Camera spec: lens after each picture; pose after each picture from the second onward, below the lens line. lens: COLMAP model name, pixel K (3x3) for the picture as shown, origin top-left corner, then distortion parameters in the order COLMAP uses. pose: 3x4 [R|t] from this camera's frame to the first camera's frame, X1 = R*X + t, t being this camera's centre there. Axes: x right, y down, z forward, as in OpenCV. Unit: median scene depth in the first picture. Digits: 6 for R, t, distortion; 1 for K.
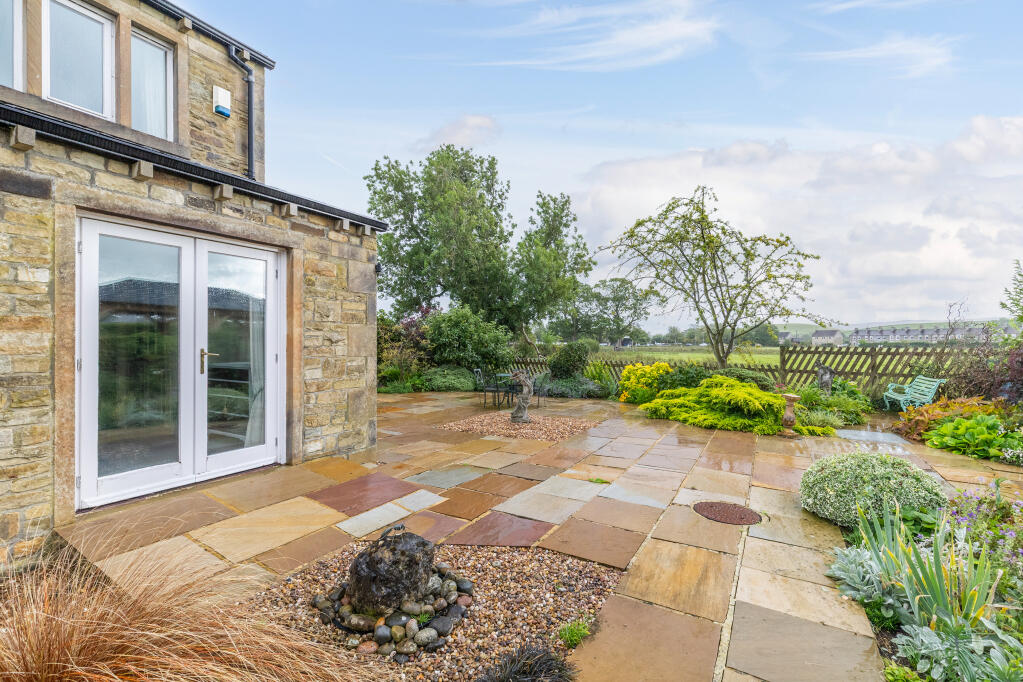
lens RADIAL K [[458.1, 0, 511.5], [0, 458.1, 341.0], [0, 0, 1]] dist [0.000628, 0.000061]
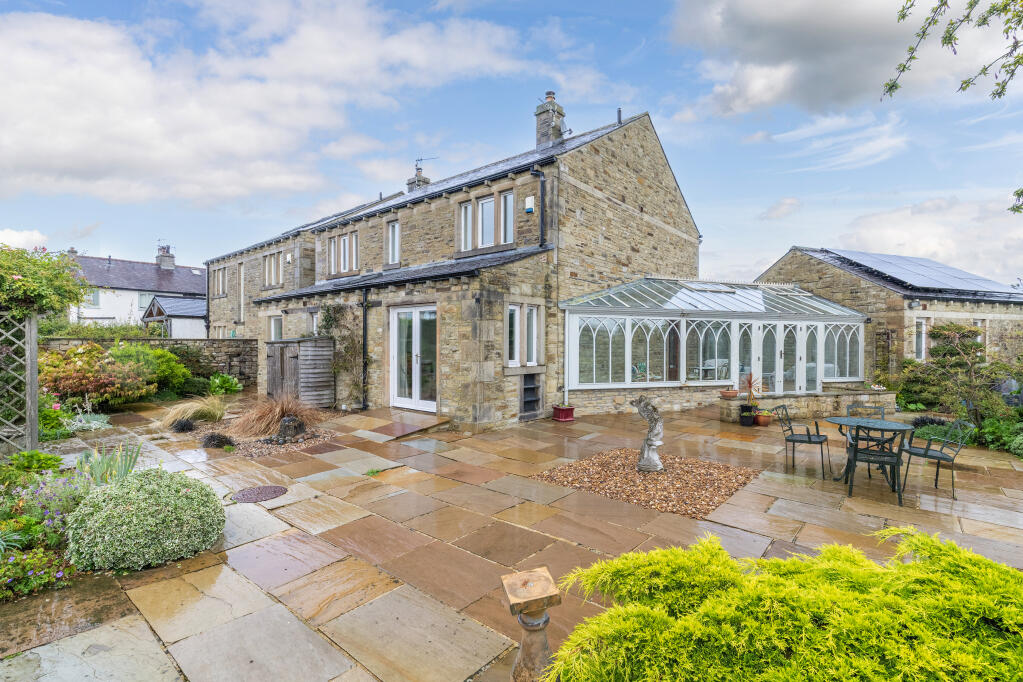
lens RADIAL K [[466.1, 0, 505.8], [0, 466.1, 343.1], [0, 0, 1]] dist [0.001739, 0.000570]
pose [[-0.177778, -0.006045, -0.984052, 0.555921], [-0.006732, 0.999965, -0.004927, -0.009264], [0.984048, 0.005749, -0.177813, 0.656469]]
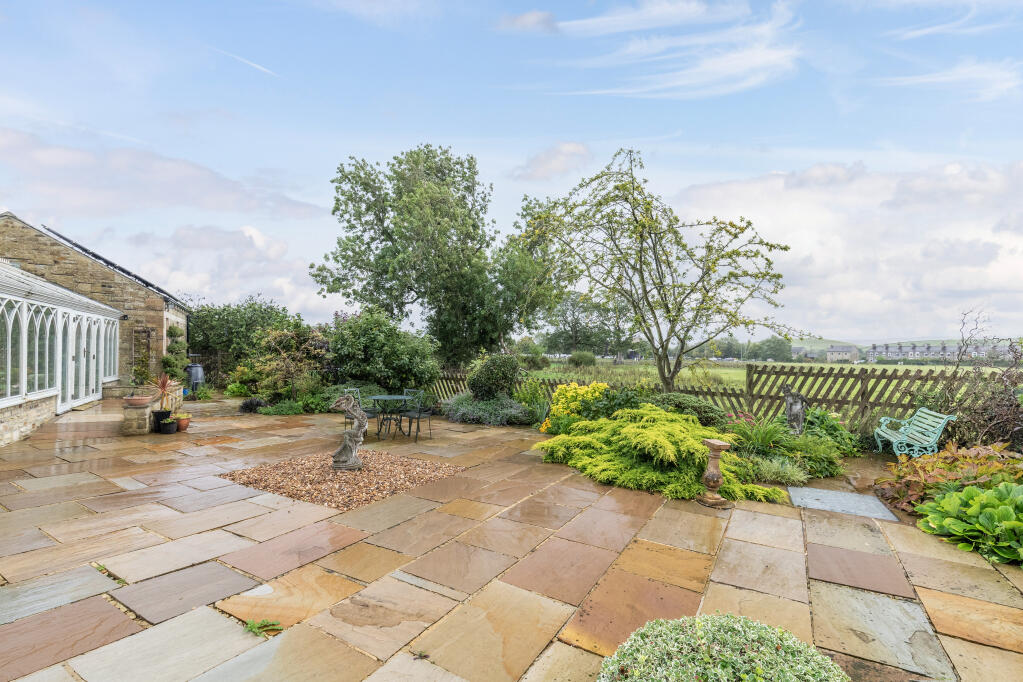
lens RADIAL K [[466.1, 0, 505.8], [0, 466.1, 343.1], [0, 0, 1]] dist [0.001739, 0.000570]
pose [[0.999622, 0.014013, -0.023649, 0.202935], [-0.014456, 0.999722, -0.018653, -0.005965], [0.023381, 0.018988, 0.999546, 0.195587]]
